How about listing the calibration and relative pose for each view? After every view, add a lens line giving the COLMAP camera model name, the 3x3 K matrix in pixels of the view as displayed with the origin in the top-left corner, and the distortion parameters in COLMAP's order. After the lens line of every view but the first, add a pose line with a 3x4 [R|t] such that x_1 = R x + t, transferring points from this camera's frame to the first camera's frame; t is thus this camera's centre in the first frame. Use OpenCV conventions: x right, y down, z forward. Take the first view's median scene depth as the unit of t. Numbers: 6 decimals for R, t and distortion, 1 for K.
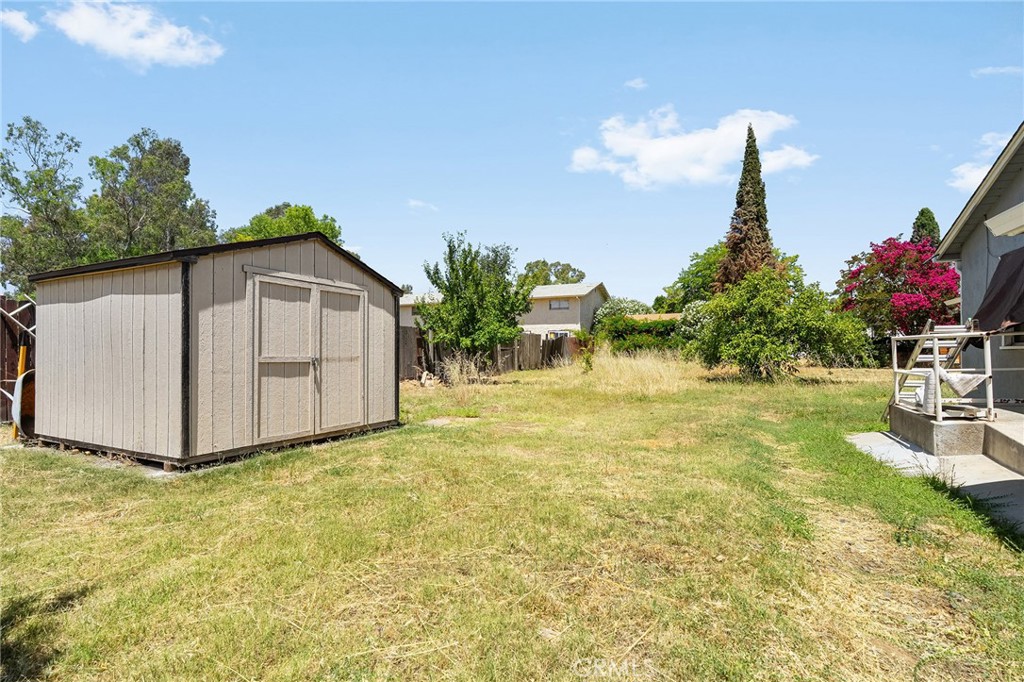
lens RADIAL K [[485.0, 0, 512.0], [0, 485.0, 341.0], [0, 0, 1]] dist [-0.000159, -0.000119]
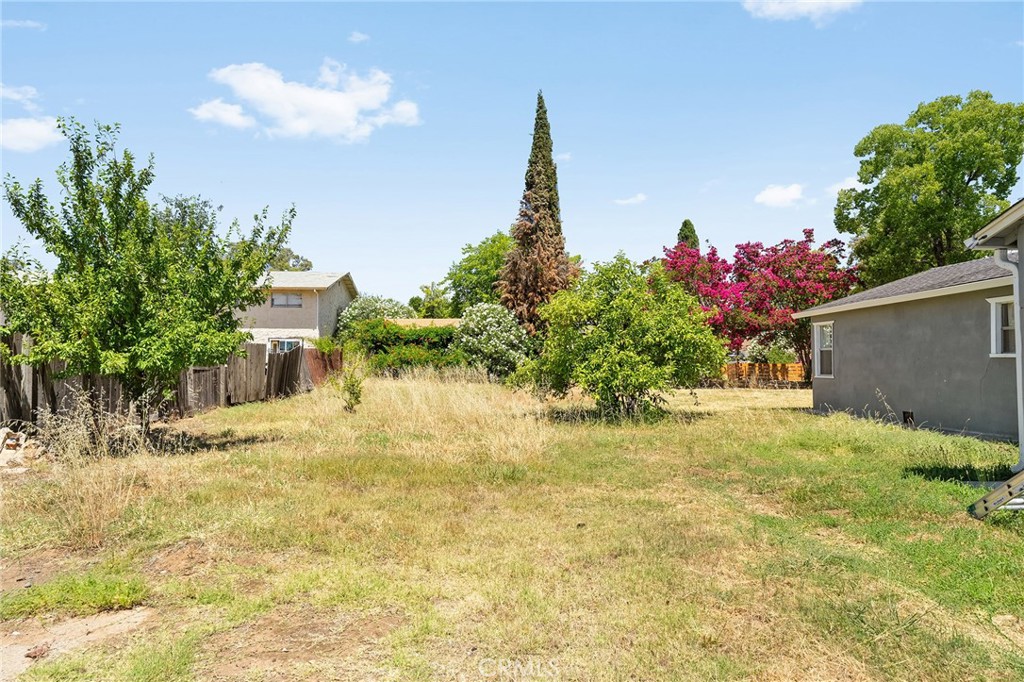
lens RADIAL K [[591.6, 0, 514.7], [0, 591.6, 348.9], [0, 0, 1]] dist [-0.003321, -0.000267]
pose [[0.883586, 0.011667, 0.468124, -0.014317], [-0.009303, 0.999930, -0.007361, -0.005687], [-0.468177, 0.002149, 0.883632, 0.207061]]
